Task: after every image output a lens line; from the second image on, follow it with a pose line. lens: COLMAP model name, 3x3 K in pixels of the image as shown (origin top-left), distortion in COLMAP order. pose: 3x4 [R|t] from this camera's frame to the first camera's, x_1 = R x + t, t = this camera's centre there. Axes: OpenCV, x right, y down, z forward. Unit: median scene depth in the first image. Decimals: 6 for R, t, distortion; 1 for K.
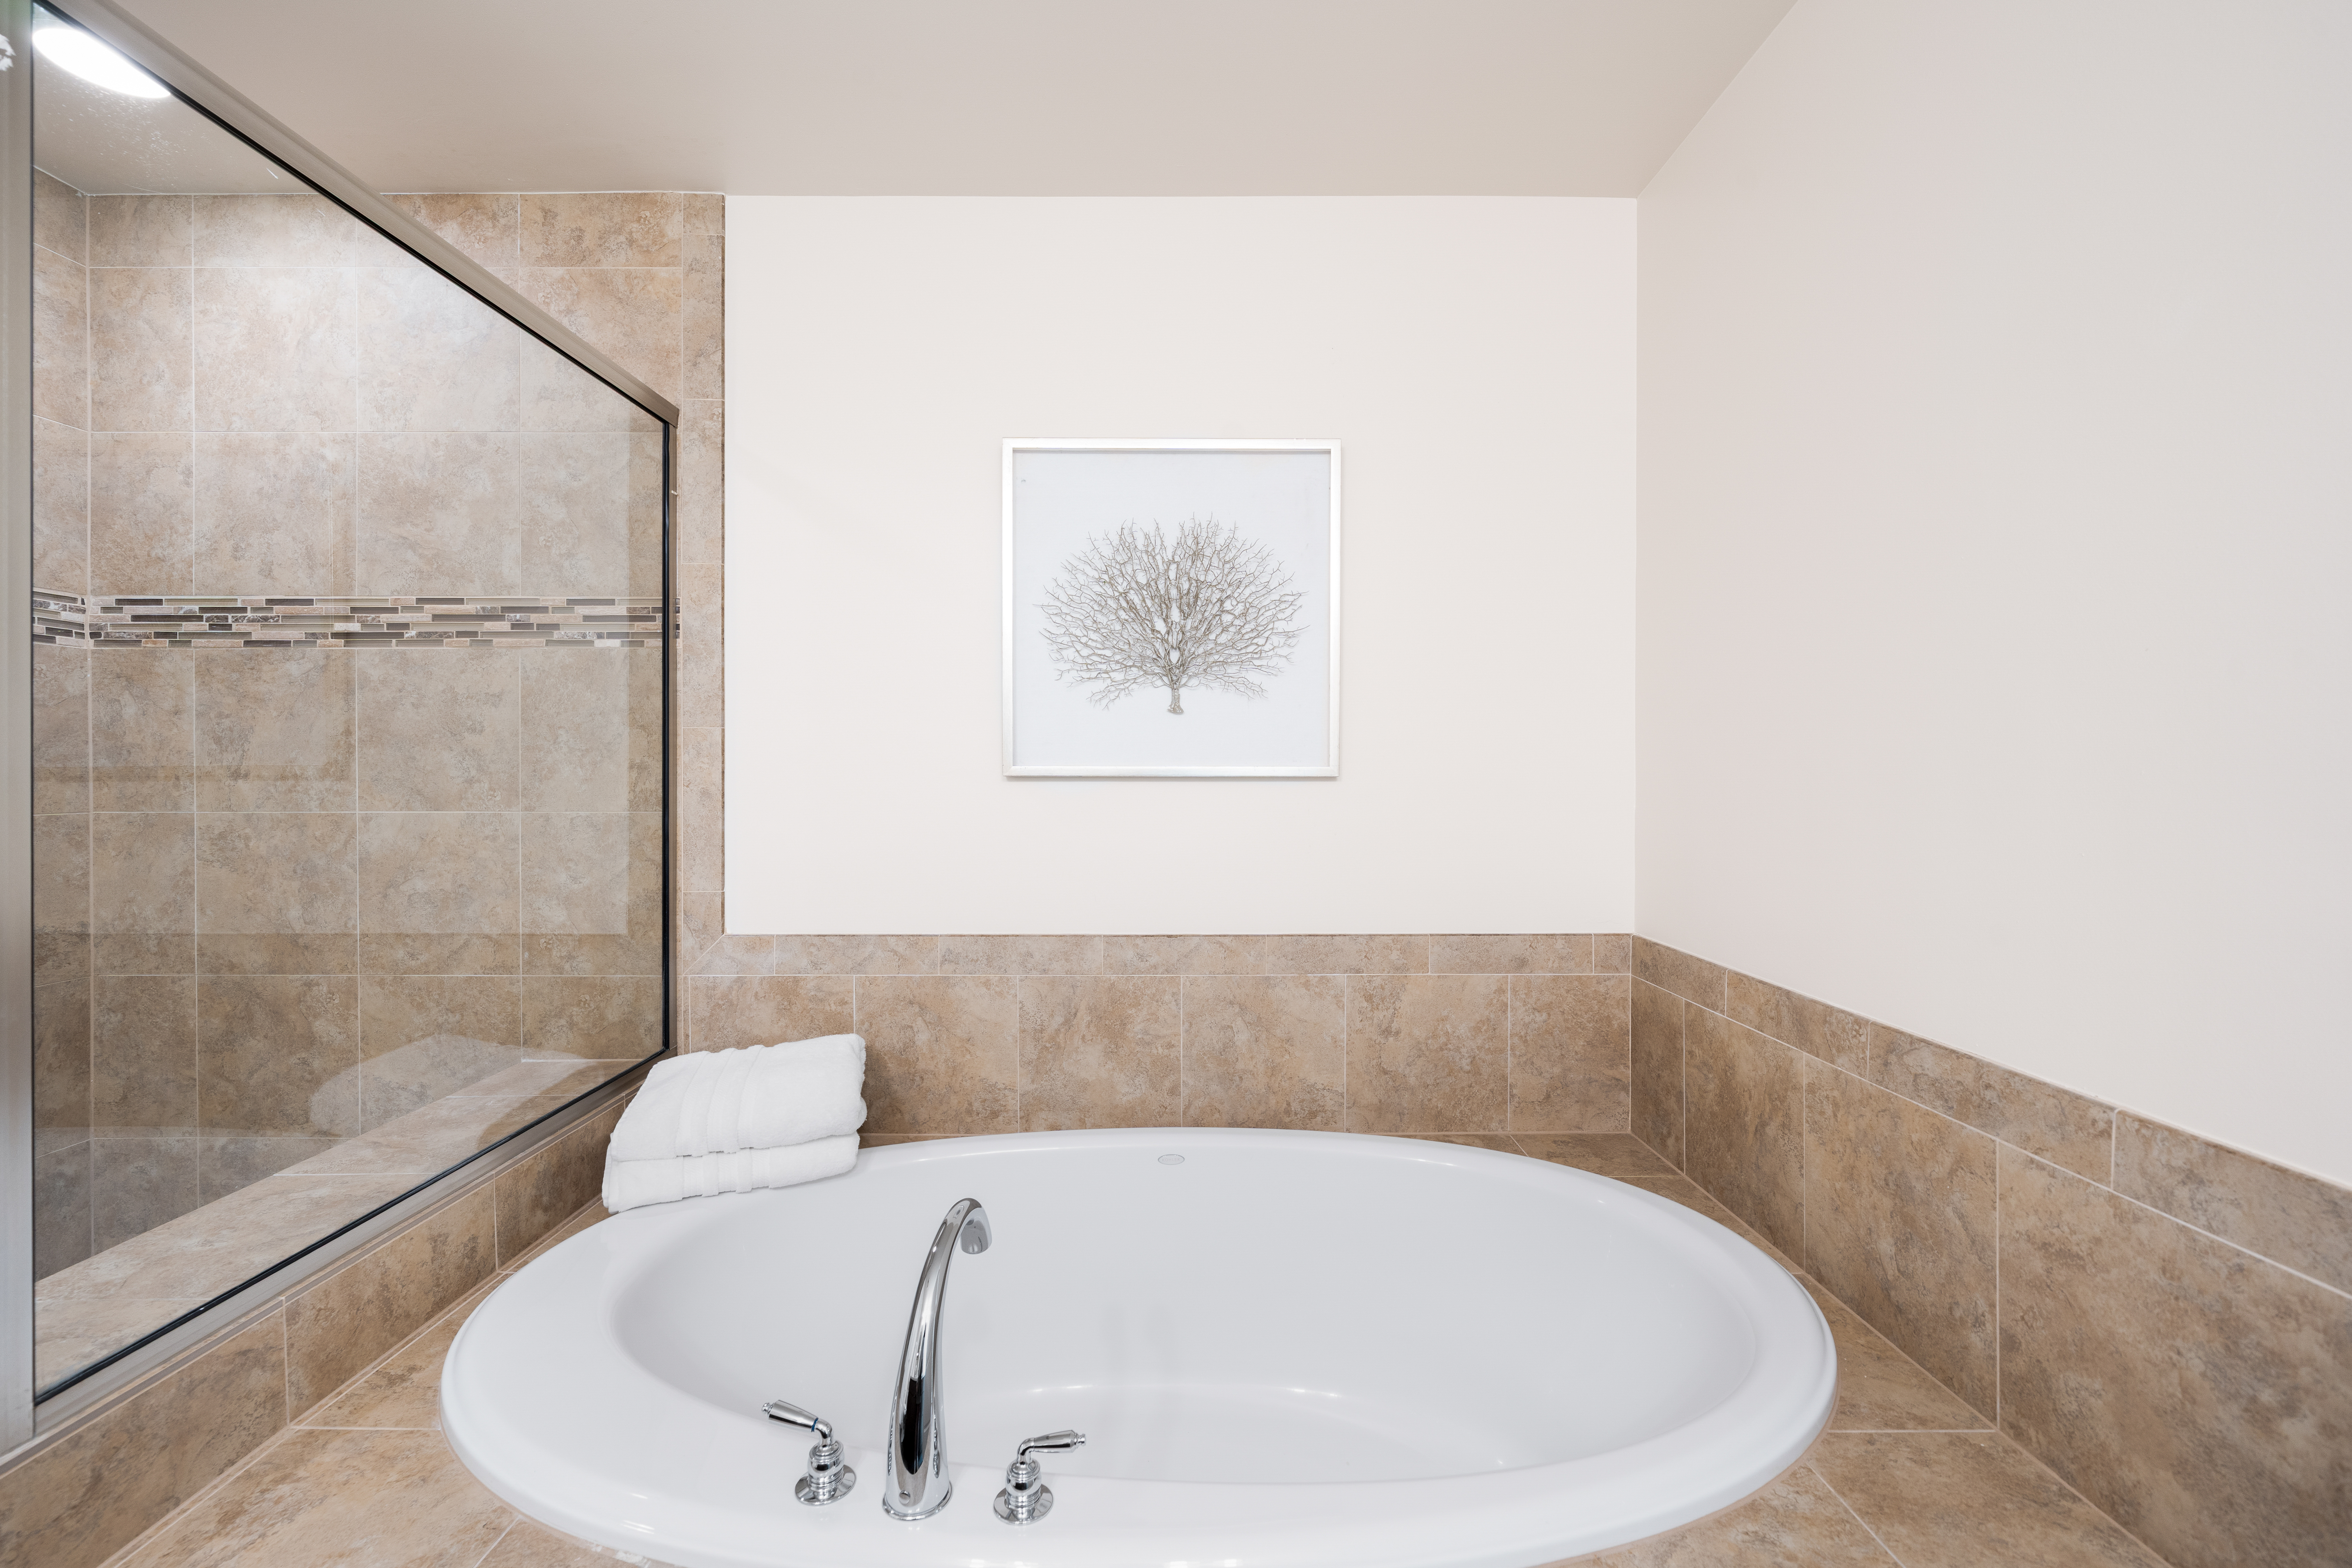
lens RADIAL K [[955.5, 0, 1172.0], [0, 955.5, 769.3], [0, 0, 1]] dist [-0.000602, 0.000022]
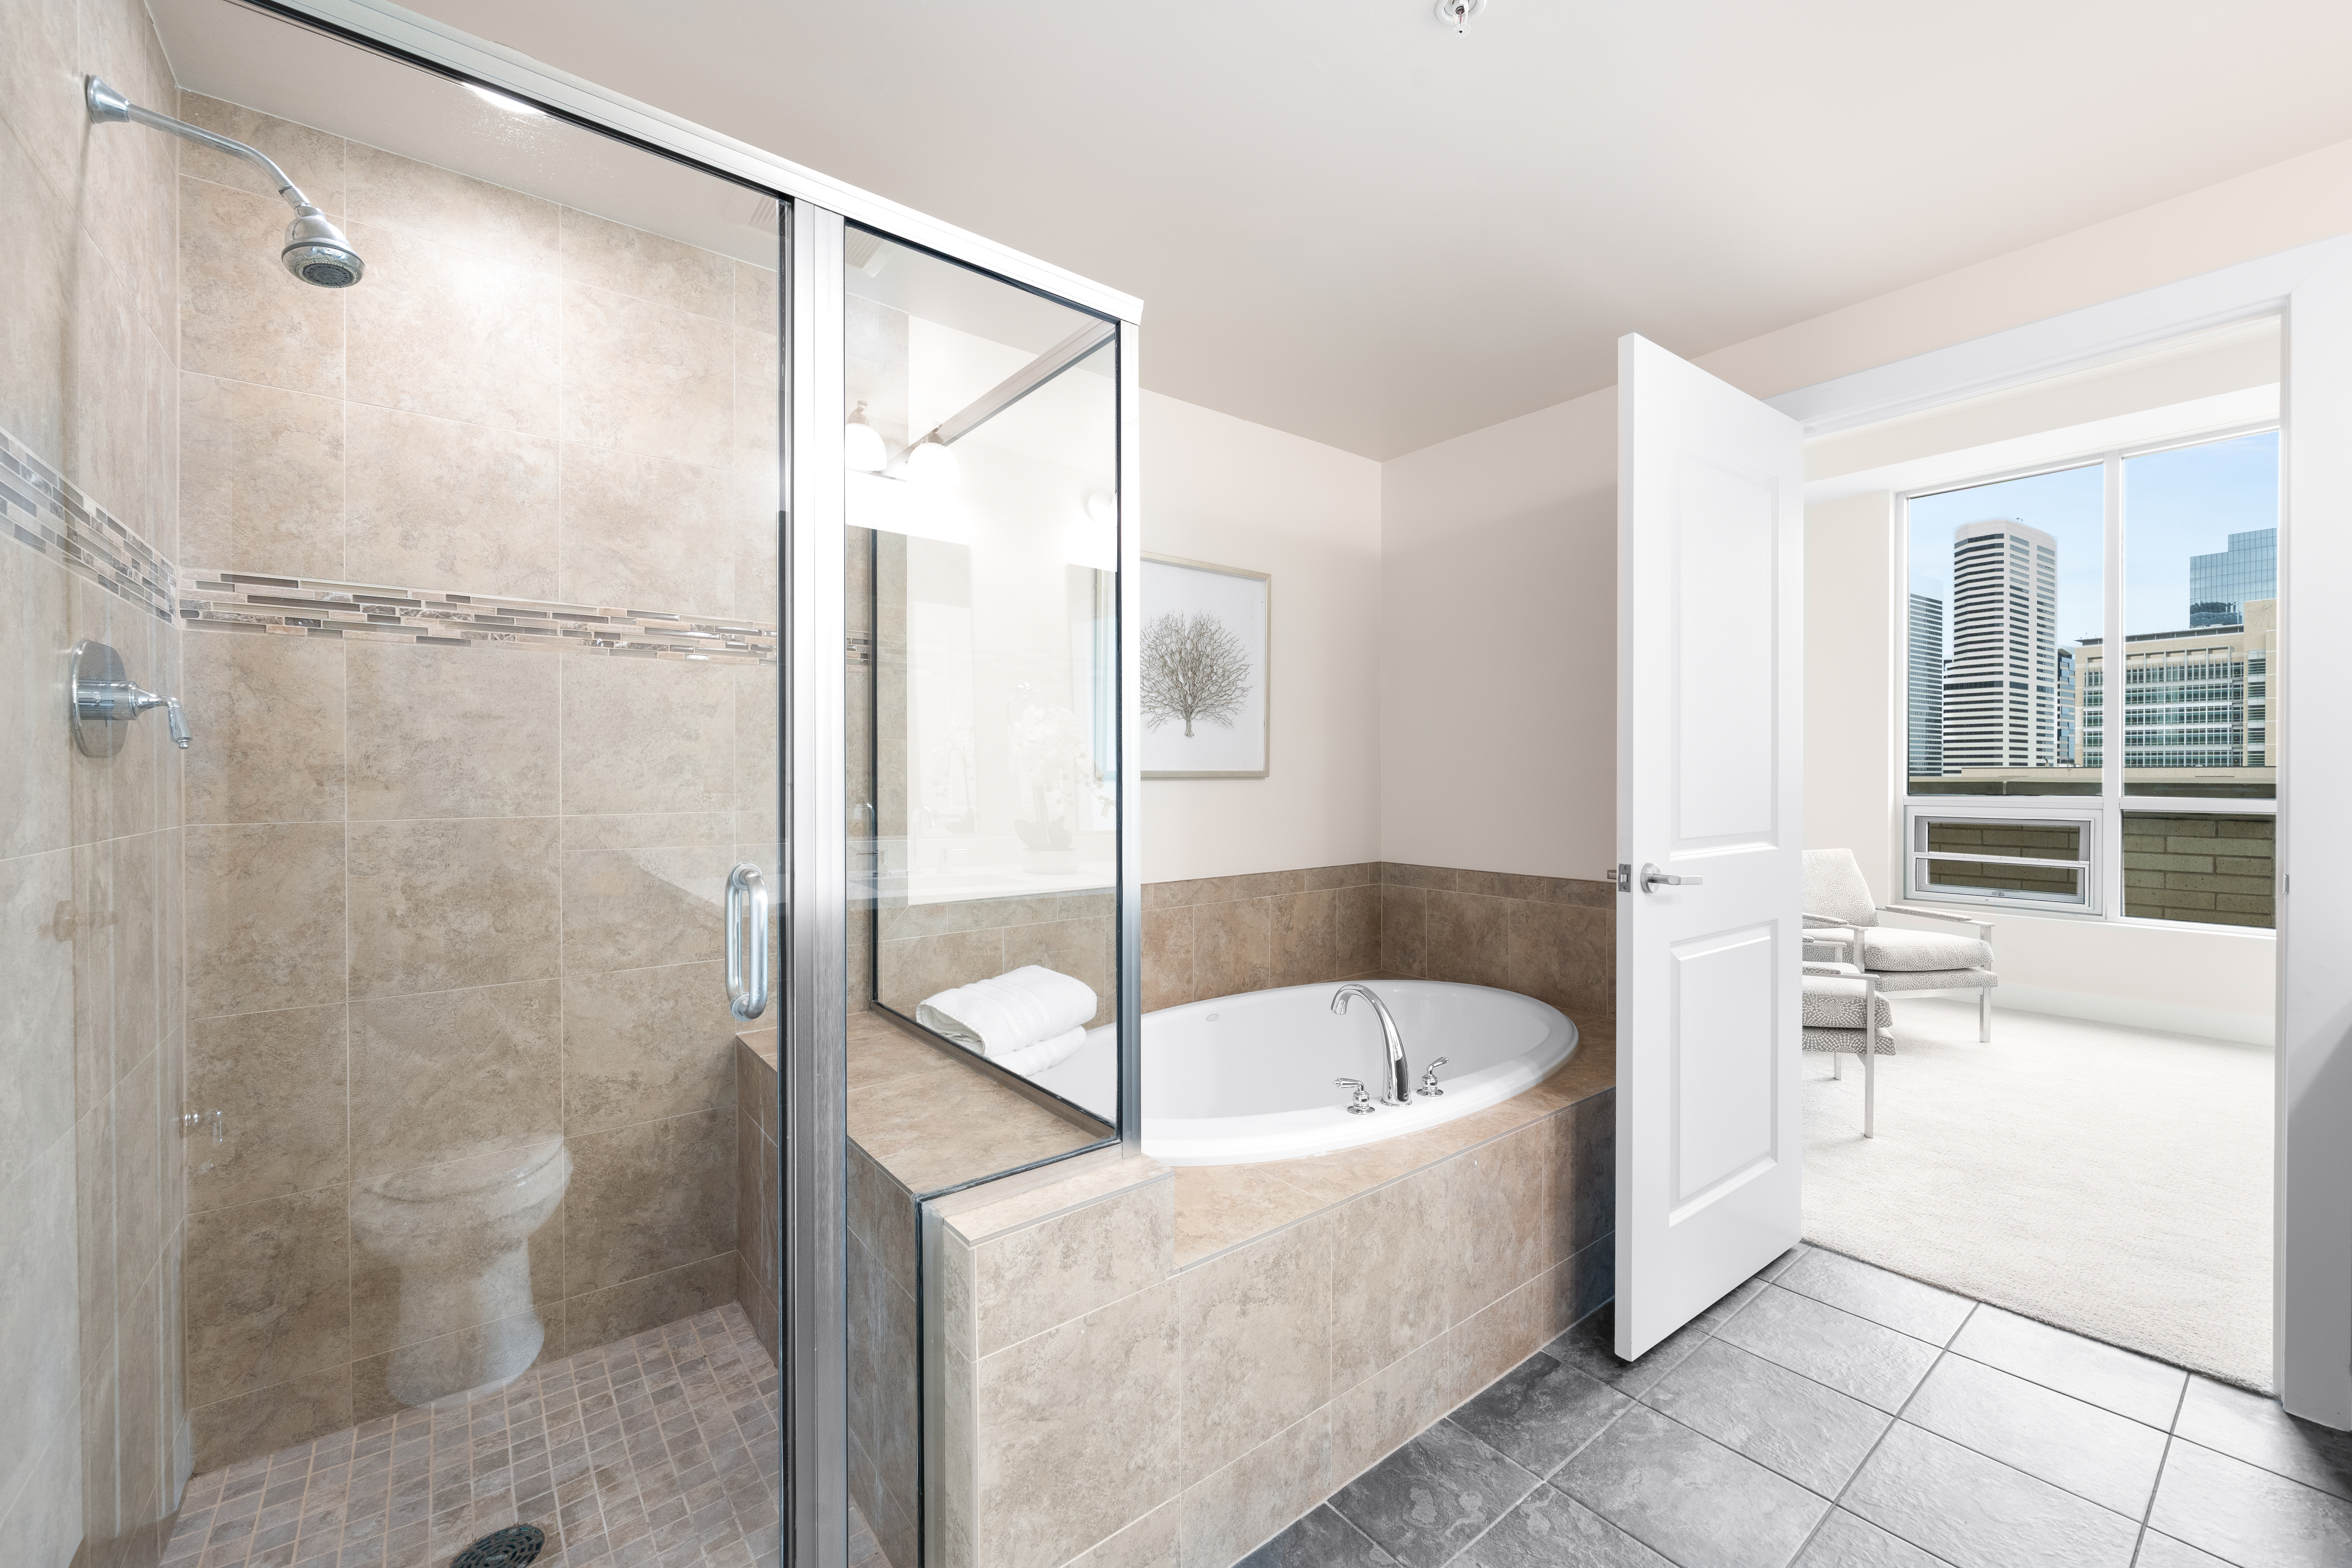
lens RADIAL K [[955.5, 0, 1172.0], [0, 955.5, 769.3], [0, 0, 1]] dist [-0.000602, 0.000022]
pose [[0.783407, 0.001094, 0.621508, -0.974861], [0.001975, 0.999989, -0.004249, 0.001172], [-0.621506, 0.004556, 0.783396, -0.193091]]
